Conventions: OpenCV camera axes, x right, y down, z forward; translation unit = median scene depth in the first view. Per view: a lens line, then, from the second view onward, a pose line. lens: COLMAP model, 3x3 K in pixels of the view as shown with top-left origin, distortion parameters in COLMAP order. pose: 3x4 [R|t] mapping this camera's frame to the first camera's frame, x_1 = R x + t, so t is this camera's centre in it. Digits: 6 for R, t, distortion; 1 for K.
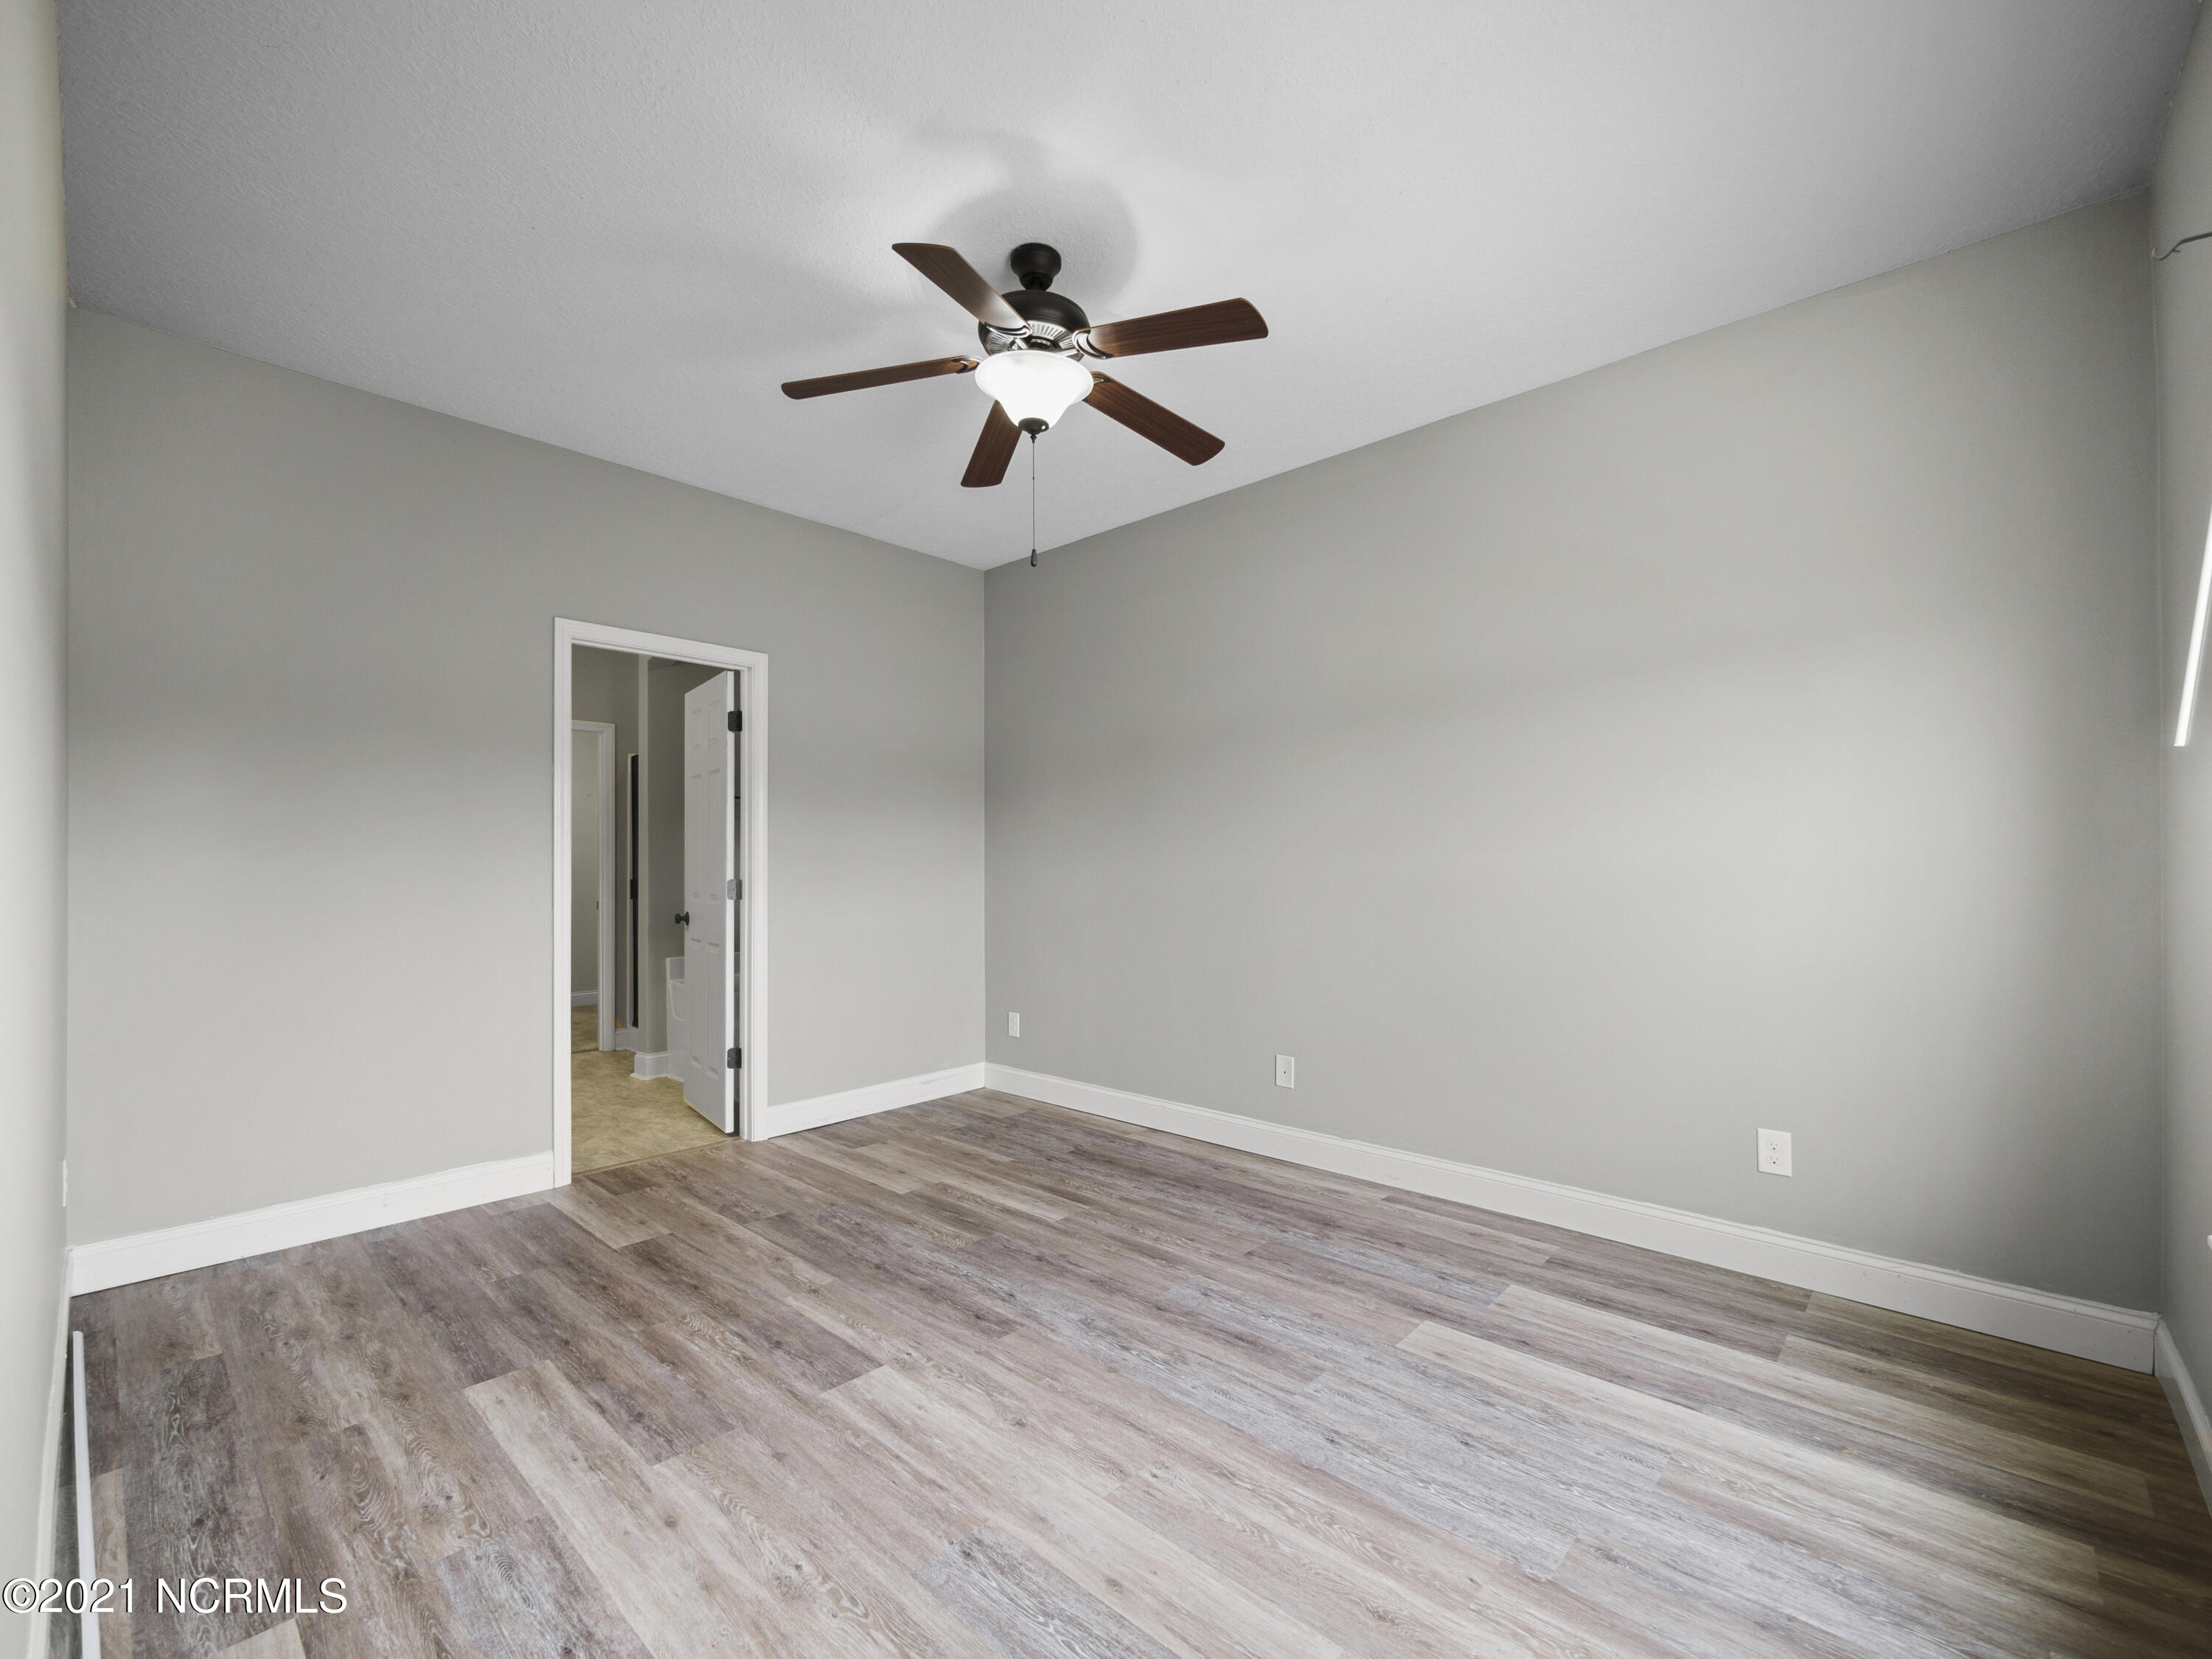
lens RADIAL K [[943.8, 0, 1108.3], [0, 943.8, 861.4], [0, 0, 1]] dist [-0.002153, -0.000588]
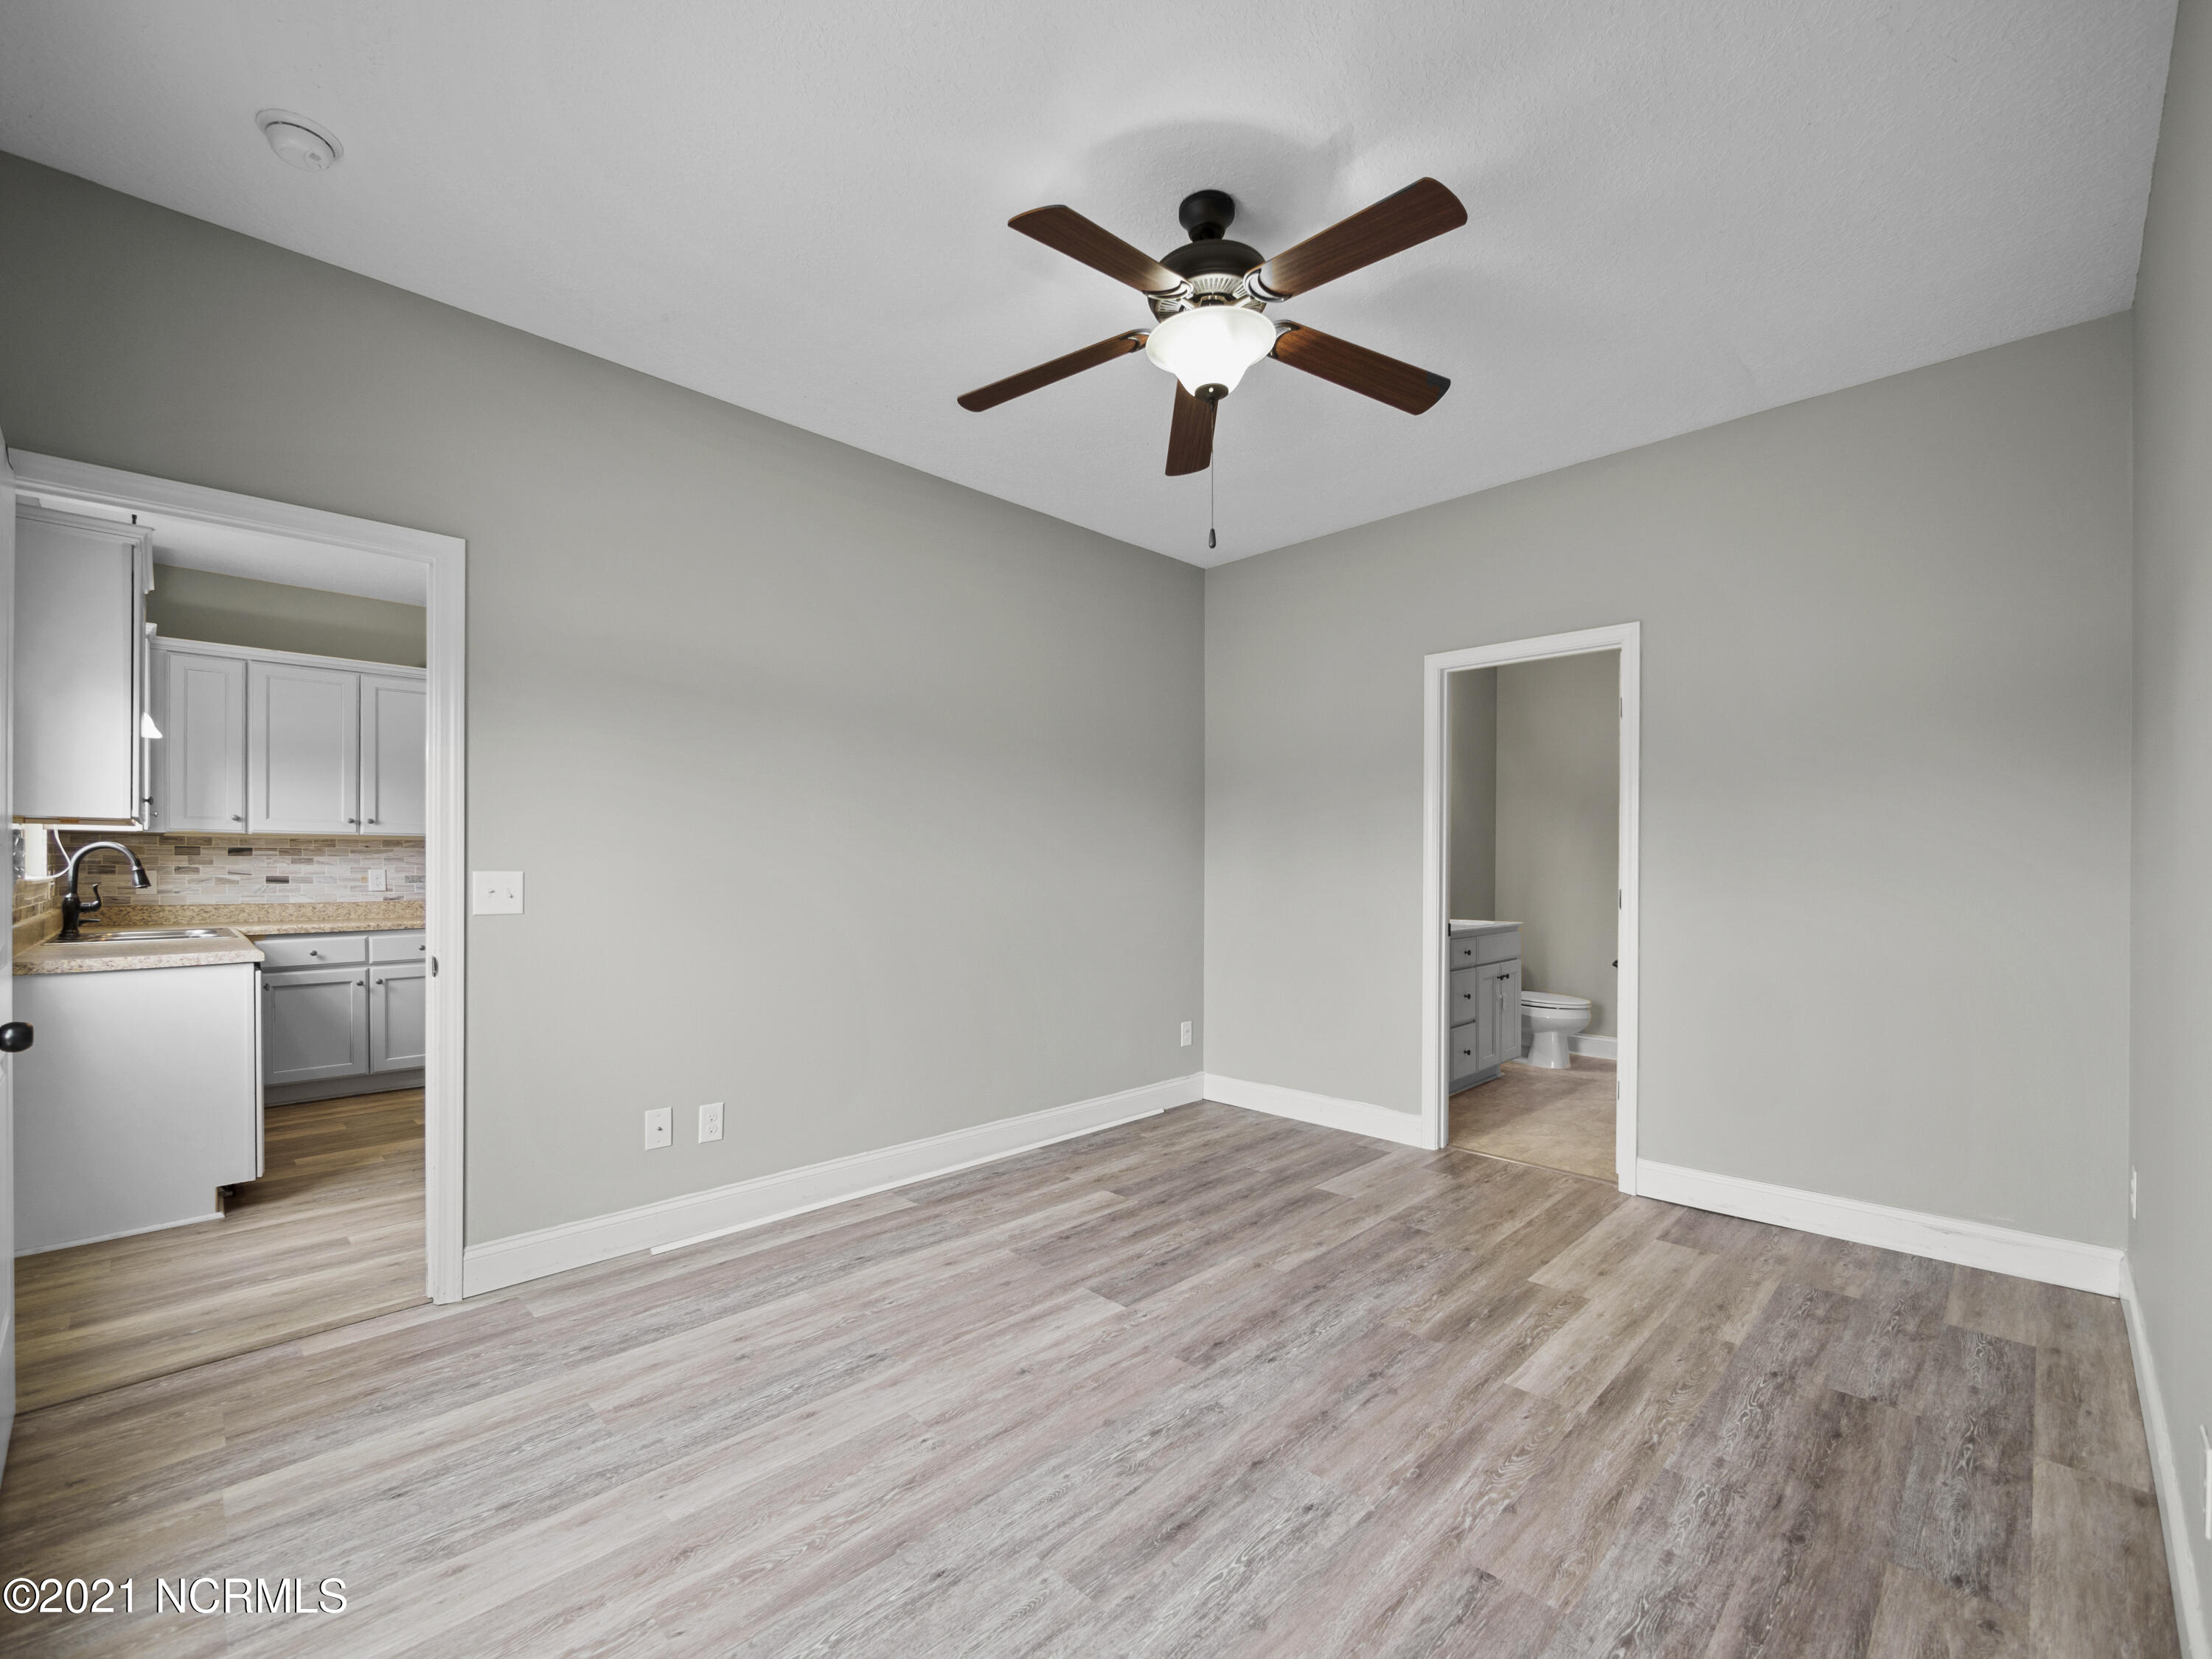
lens RADIAL K [[943.8, 0, 1108.3], [0, 943.8, 861.4], [0, 0, 1]] dist [-0.002153, -0.000588]
pose [[-0.040625, -0.002528, -0.999171, 0.749015], [0.005192, 0.999983, -0.002741, -0.008103], [0.999161, -0.005299, -0.040612, 0.835947]]
